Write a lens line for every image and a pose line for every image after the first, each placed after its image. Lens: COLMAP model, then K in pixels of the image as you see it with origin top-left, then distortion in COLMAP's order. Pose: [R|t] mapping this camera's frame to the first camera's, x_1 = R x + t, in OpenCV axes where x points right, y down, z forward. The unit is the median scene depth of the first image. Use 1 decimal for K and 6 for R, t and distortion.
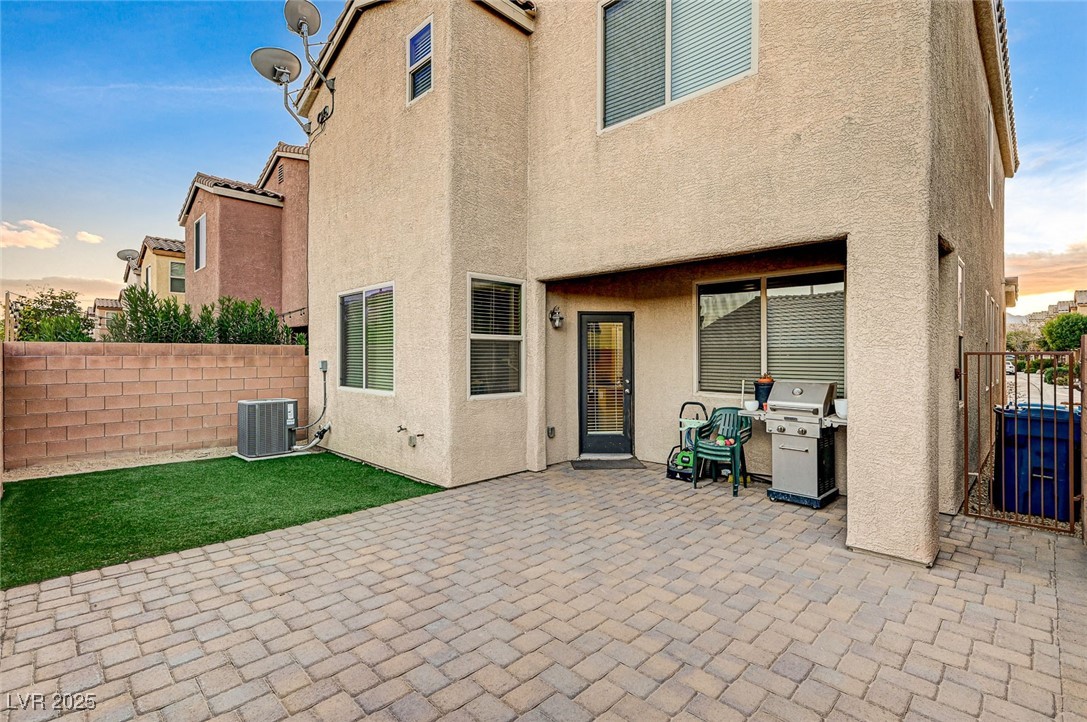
lens RADIAL K [[493.4, 0, 567.2], [0, 493.4, 352.3], [0, 0, 1]] dist [0.000407, -0.000189]
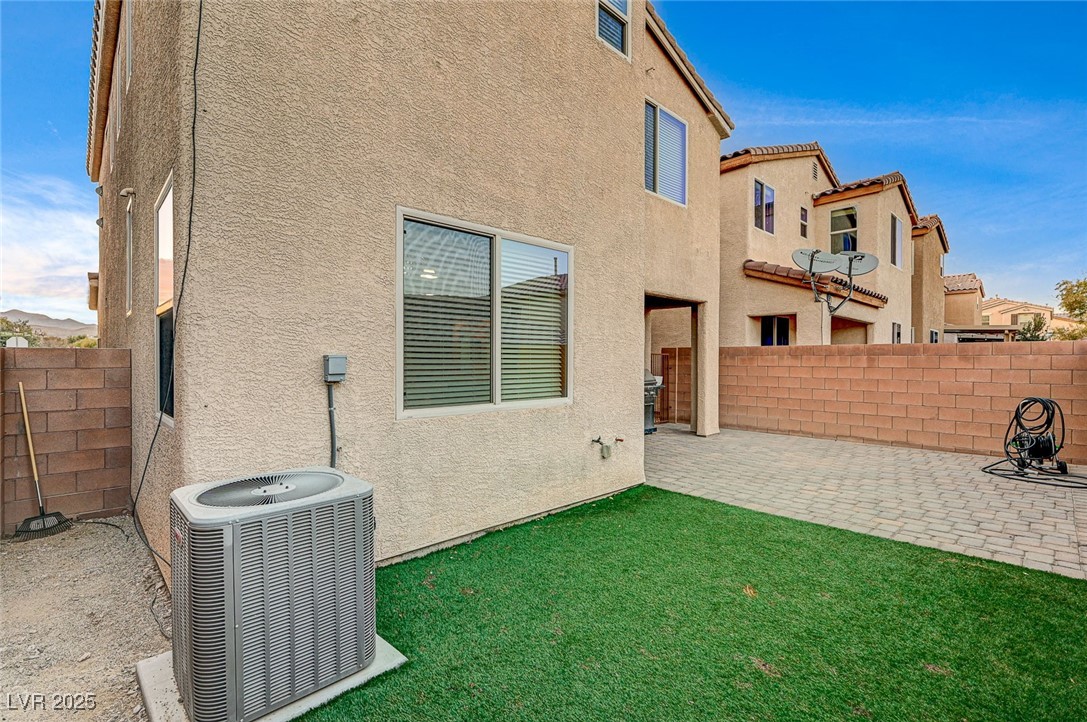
lens RADIAL K [[474.8, 0, 543.5], [0, 474.8, 361.0], [0, 0, 1]] dist [0.001500, 0.000568]
pose [[0.069752, -0.002632, 0.997561, -1.662659], [-0.009204, 0.999952, 0.003282, 0.036025], [-0.997522, -0.009411, 0.069725, 1.554661]]
